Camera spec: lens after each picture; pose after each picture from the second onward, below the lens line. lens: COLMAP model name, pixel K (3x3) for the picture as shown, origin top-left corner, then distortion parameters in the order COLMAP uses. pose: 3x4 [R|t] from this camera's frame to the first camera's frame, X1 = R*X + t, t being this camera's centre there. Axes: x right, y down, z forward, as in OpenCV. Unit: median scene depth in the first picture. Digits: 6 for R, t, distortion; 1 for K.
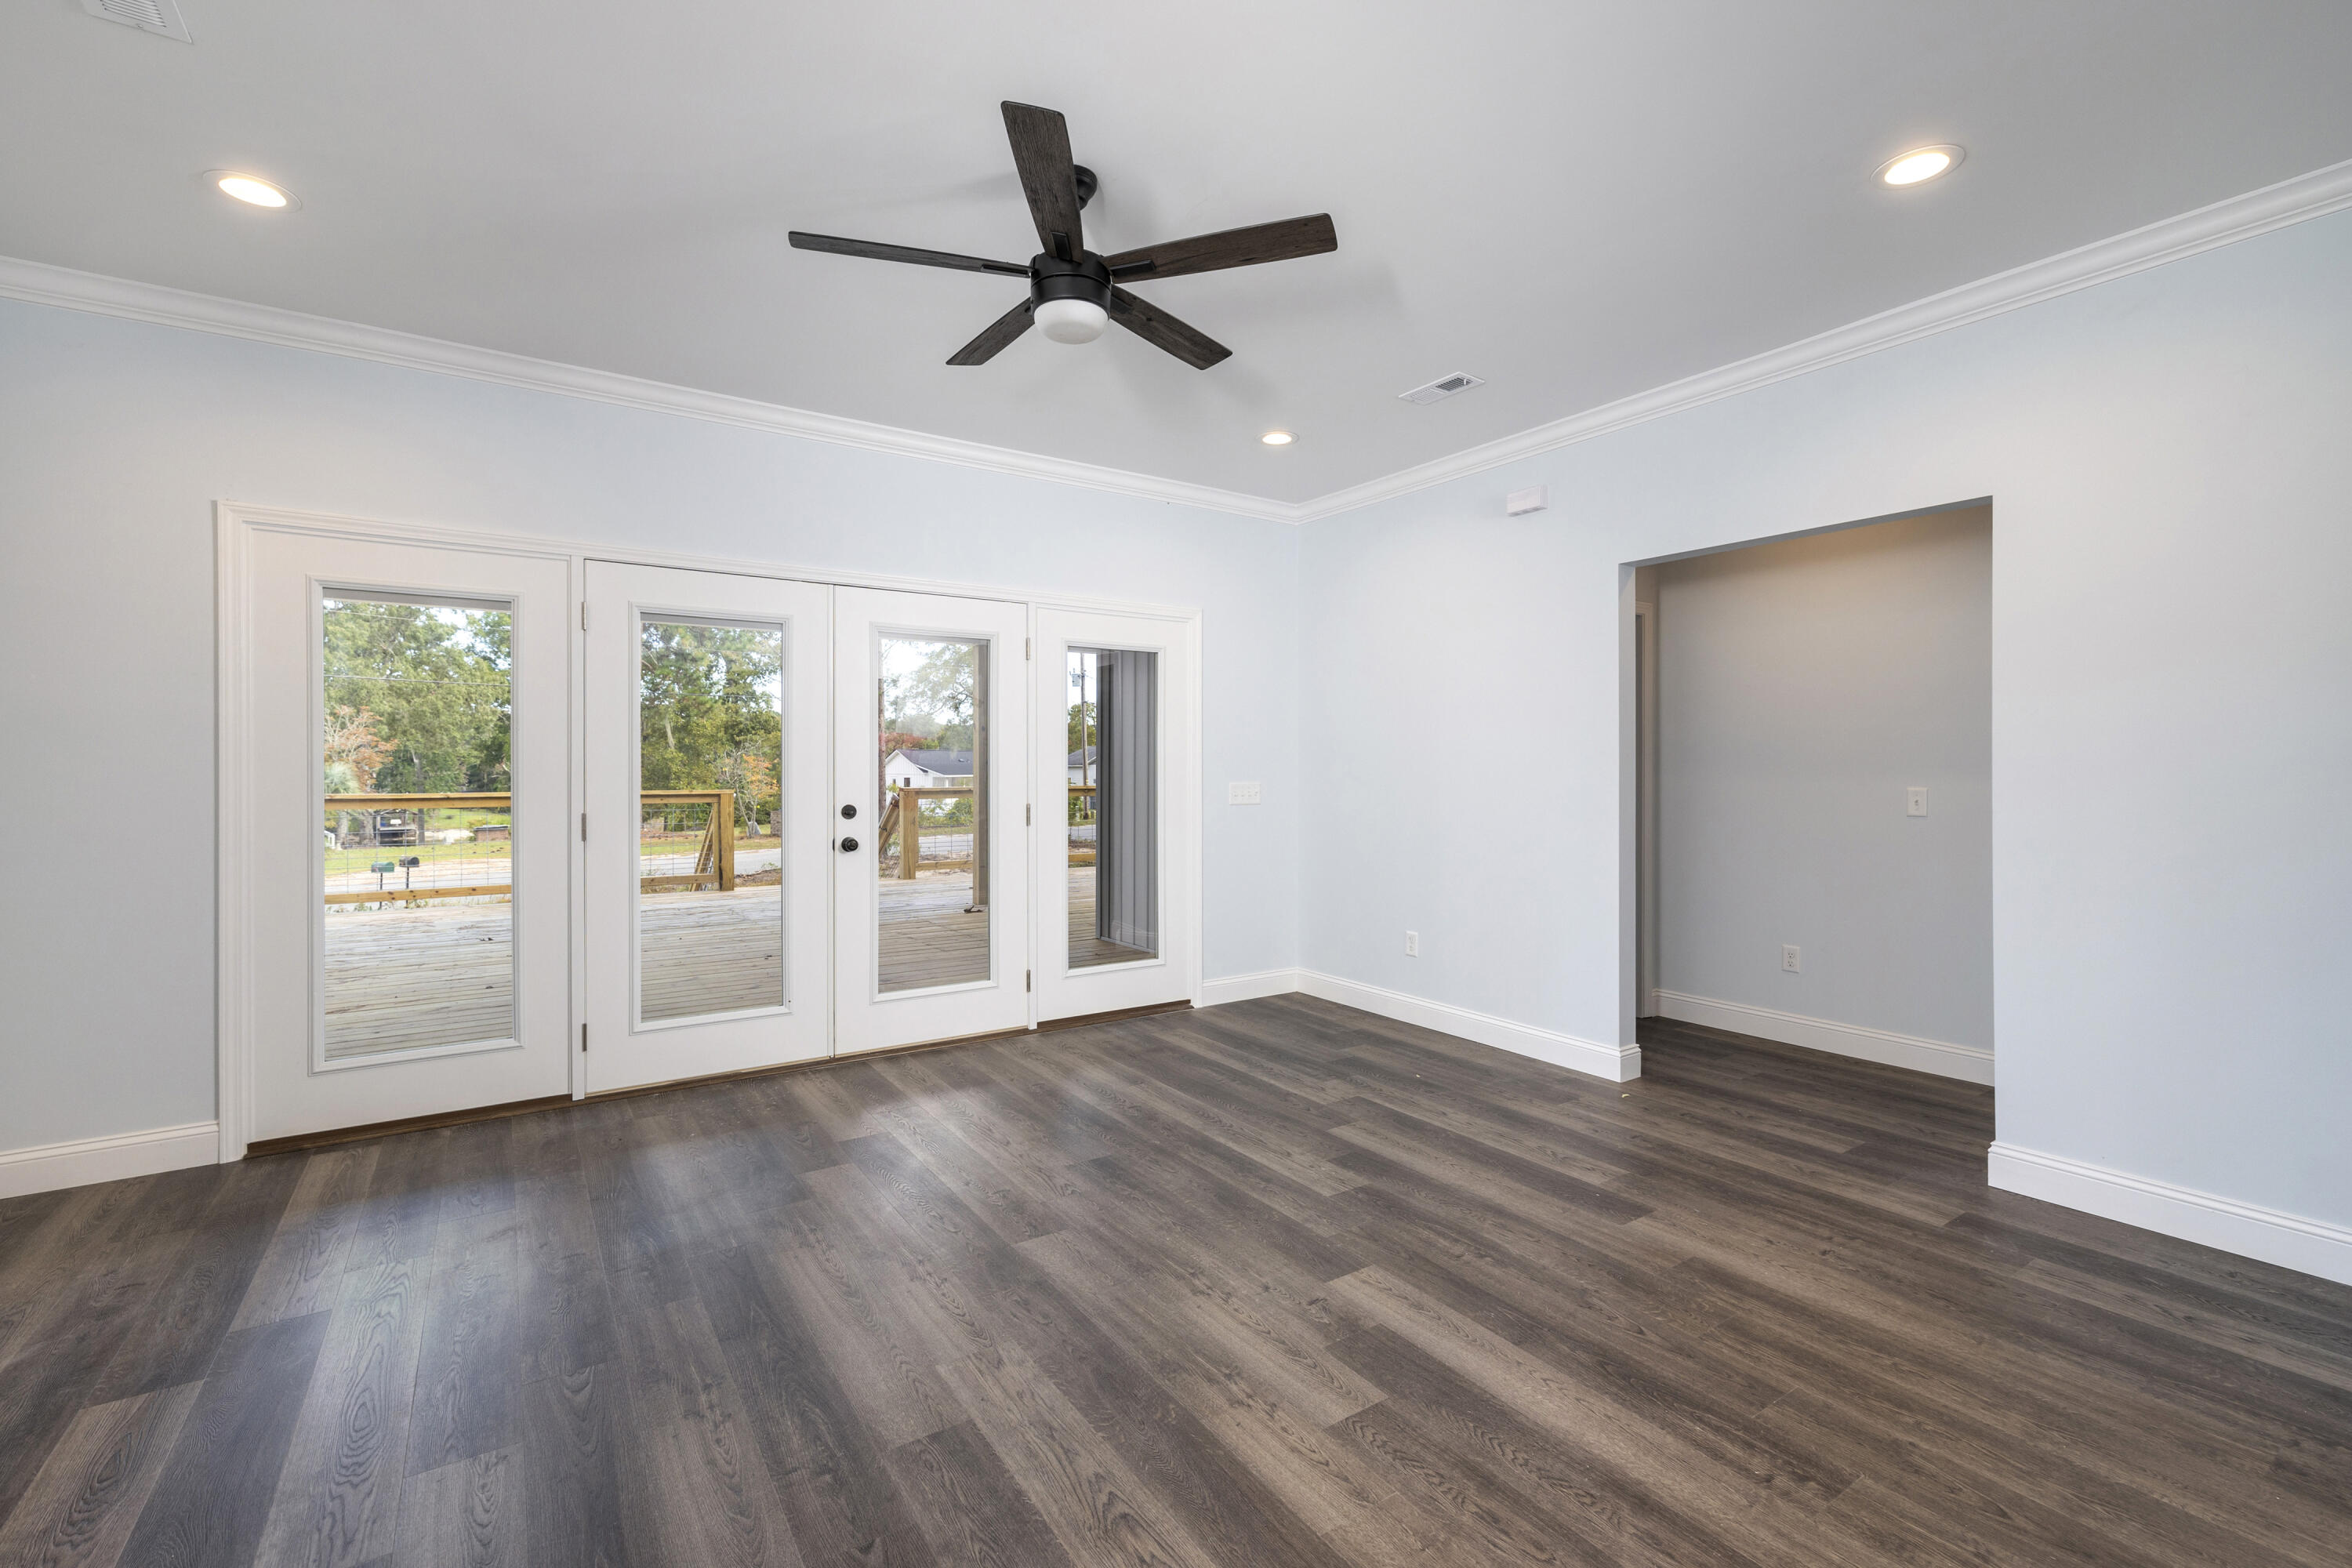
lens RADIAL K [[1013.8, 0, 1166.0], [0, 1013.8, 773.2], [0, 0, 1]] dist [0.001046, 0.000131]
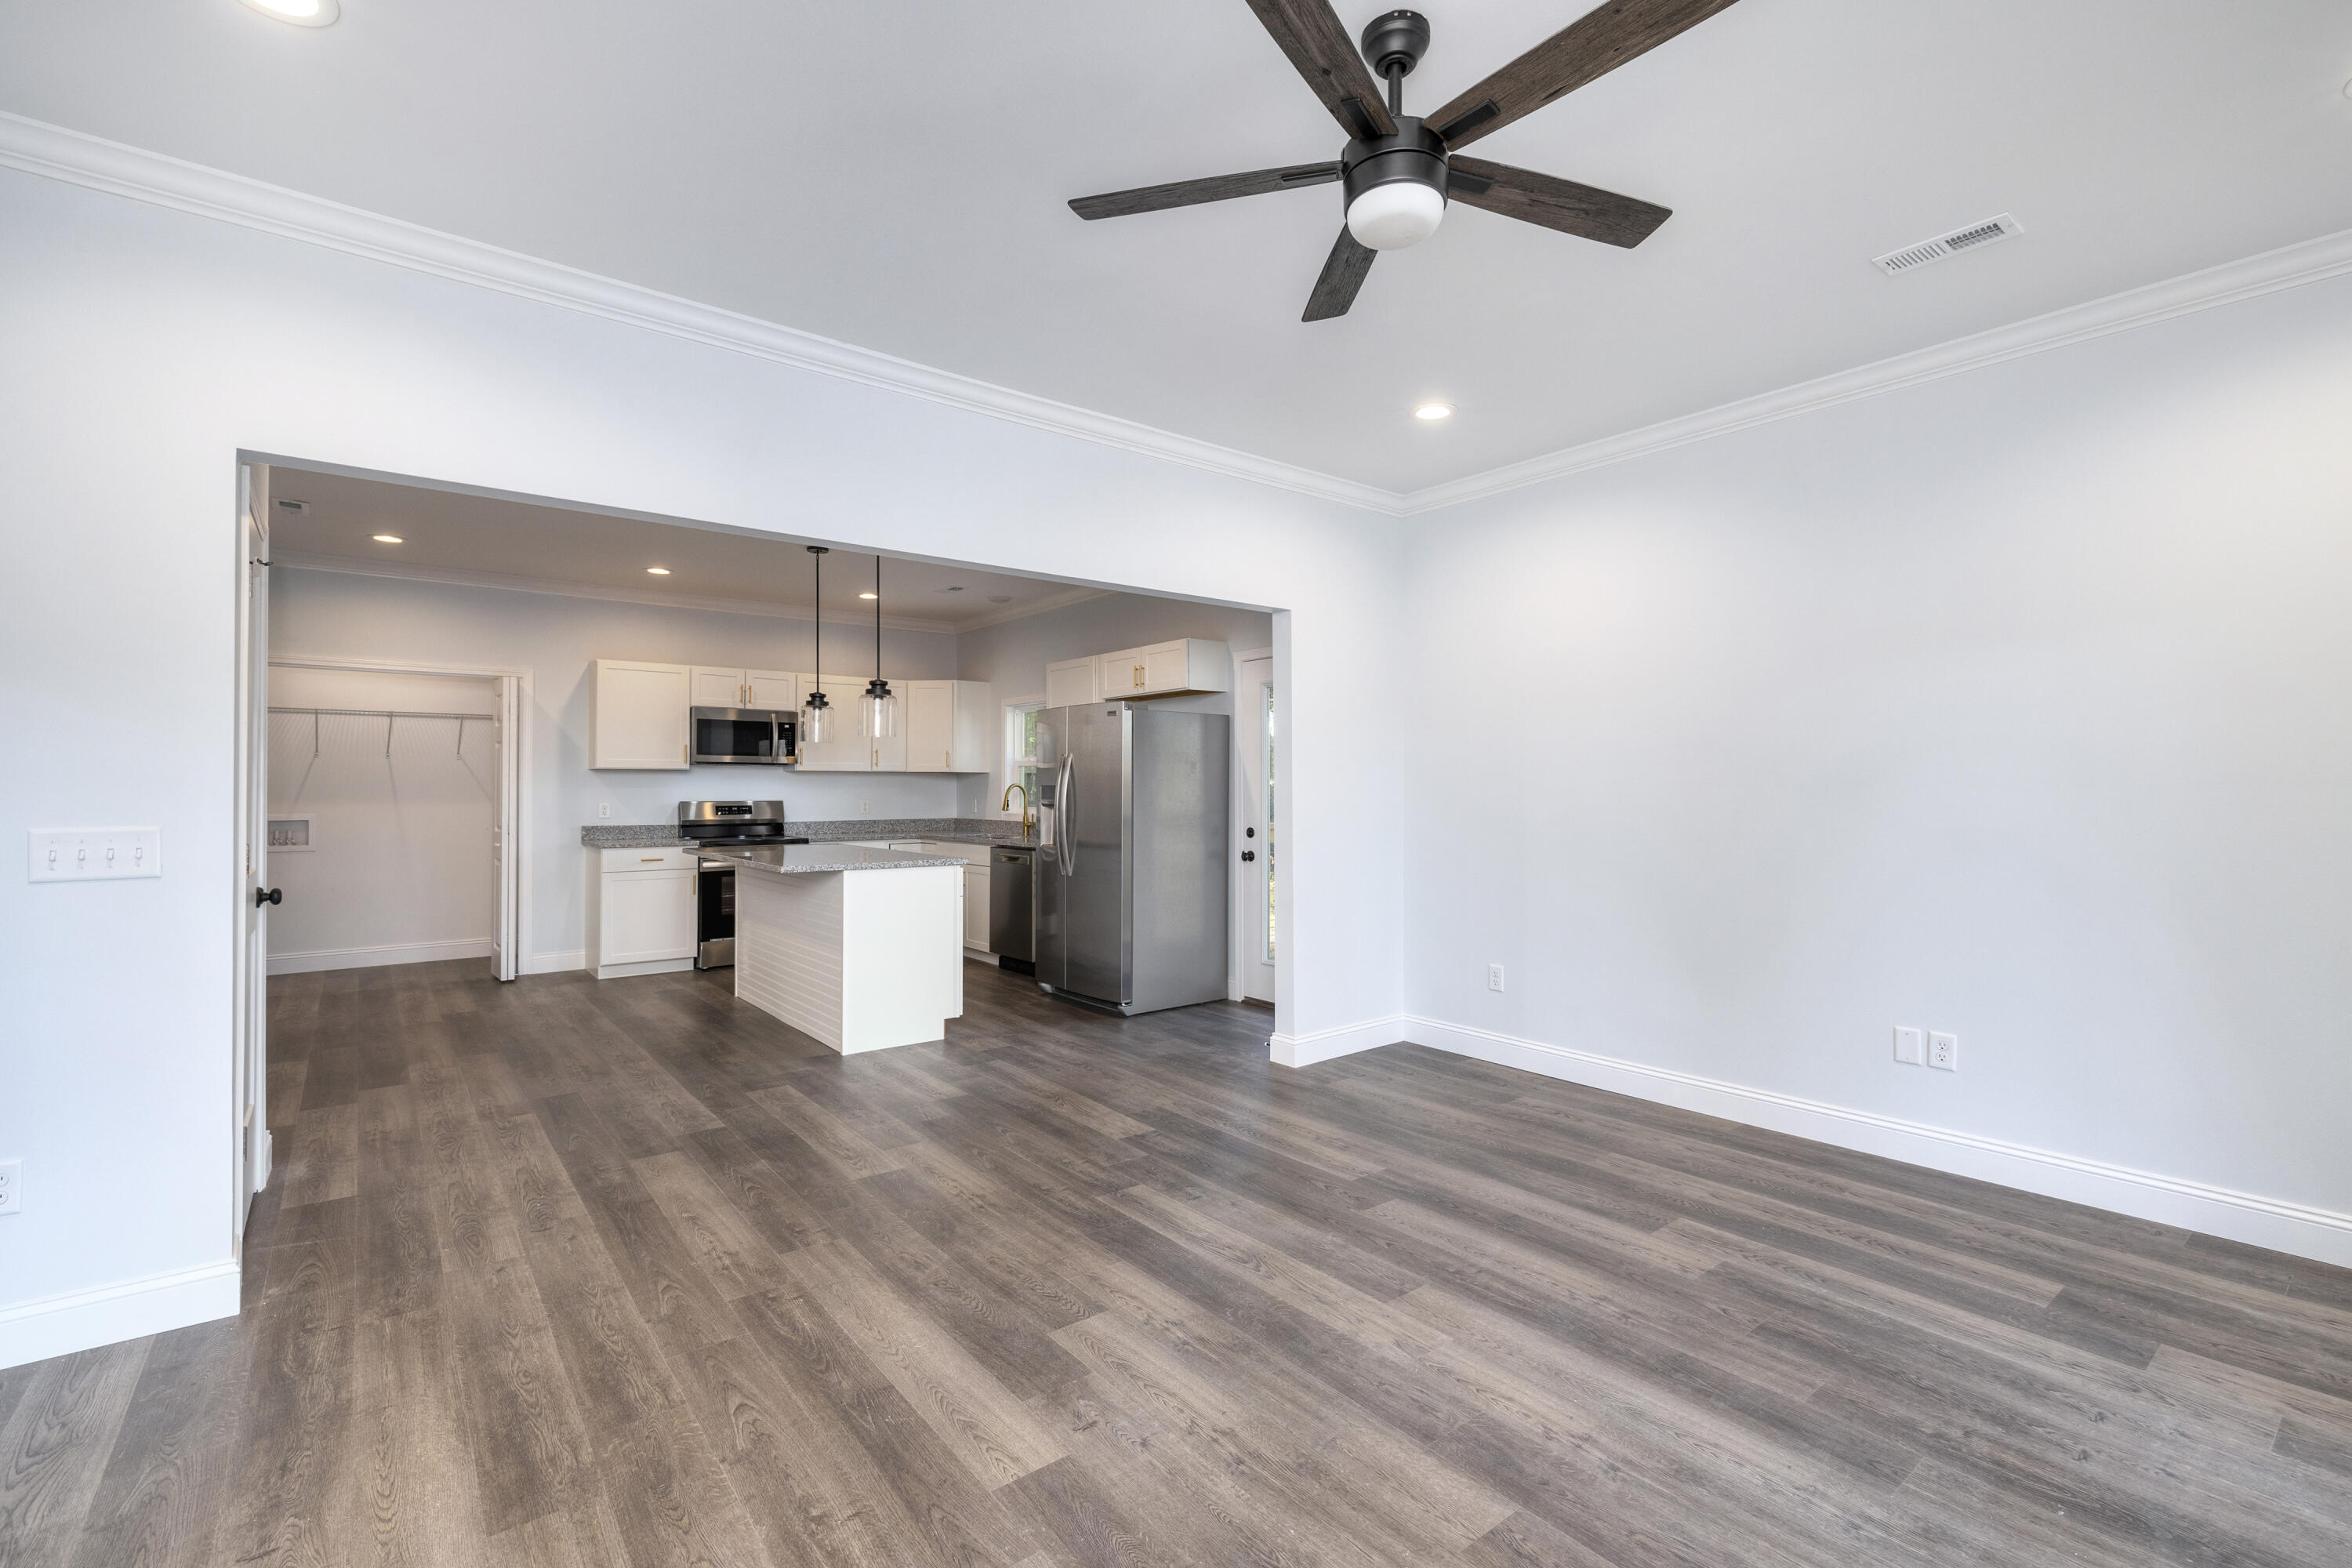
lens RADIAL K [[1013.8, 0, 1166.0], [0, 1013.8, 773.2], [0, 0, 1]] dist [0.001046, 0.000131]
pose [[-0.997132, -0.001739, -0.075668, 0.160945], [-0.000972, 0.999948, -0.010169, -0.013225], [0.075682, -0.010066, -0.997081, 2.021570]]
